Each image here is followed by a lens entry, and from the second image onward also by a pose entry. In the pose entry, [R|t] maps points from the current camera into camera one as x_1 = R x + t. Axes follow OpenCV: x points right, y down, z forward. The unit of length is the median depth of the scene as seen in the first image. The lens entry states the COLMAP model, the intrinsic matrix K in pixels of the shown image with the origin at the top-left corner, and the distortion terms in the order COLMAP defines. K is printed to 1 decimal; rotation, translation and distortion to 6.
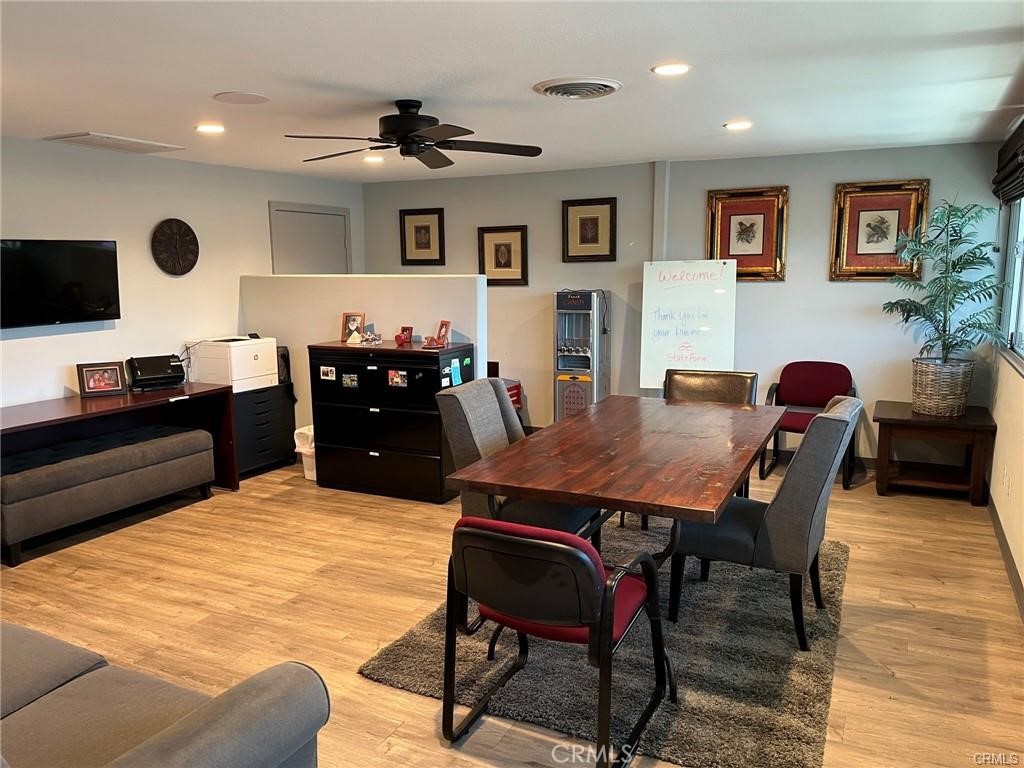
lens RADIAL K [[793.3, 0, 512.0], [0, 793.3, 384.0], [0, 0, 1]] dist [0.050841, -0.000458]
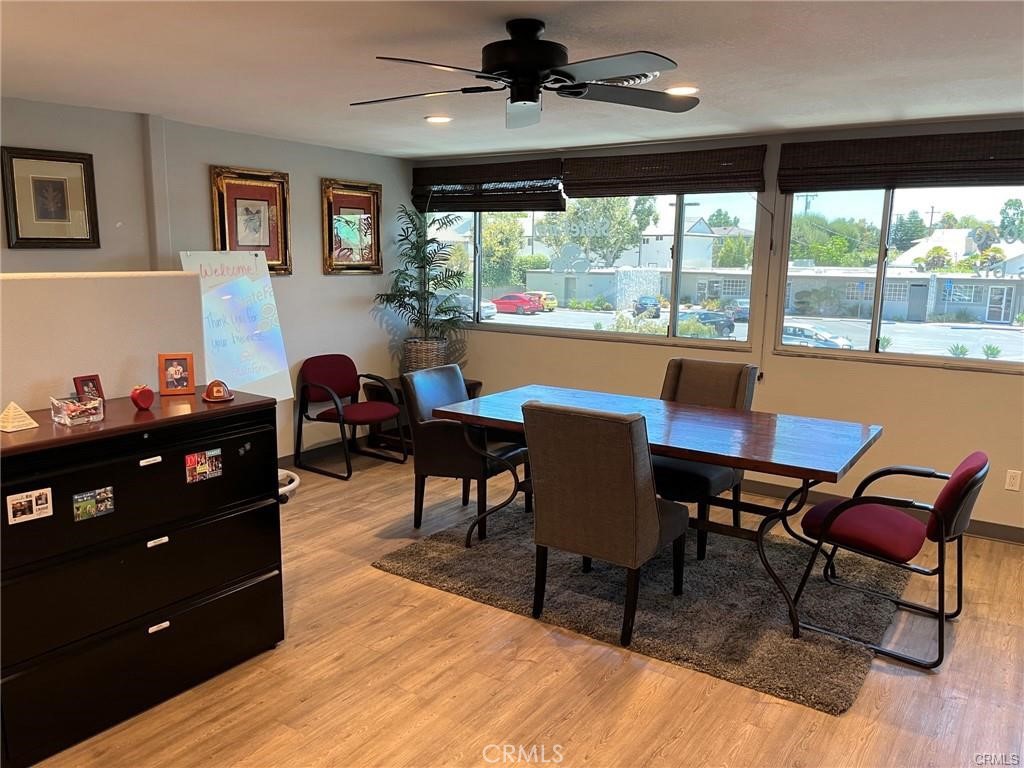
lens RADIAL K [[793.3, 0, 512.0], [0, 793.3, 384.0], [0, 0, 1]] dist [0.050841, -0.000458]
pose [[0.144025, -0.152967, 0.977680, -0.617201], [0.135975, 0.981668, 0.133560, -0.102538], [-0.980188, 0.113704, 0.162185, 0.669715]]
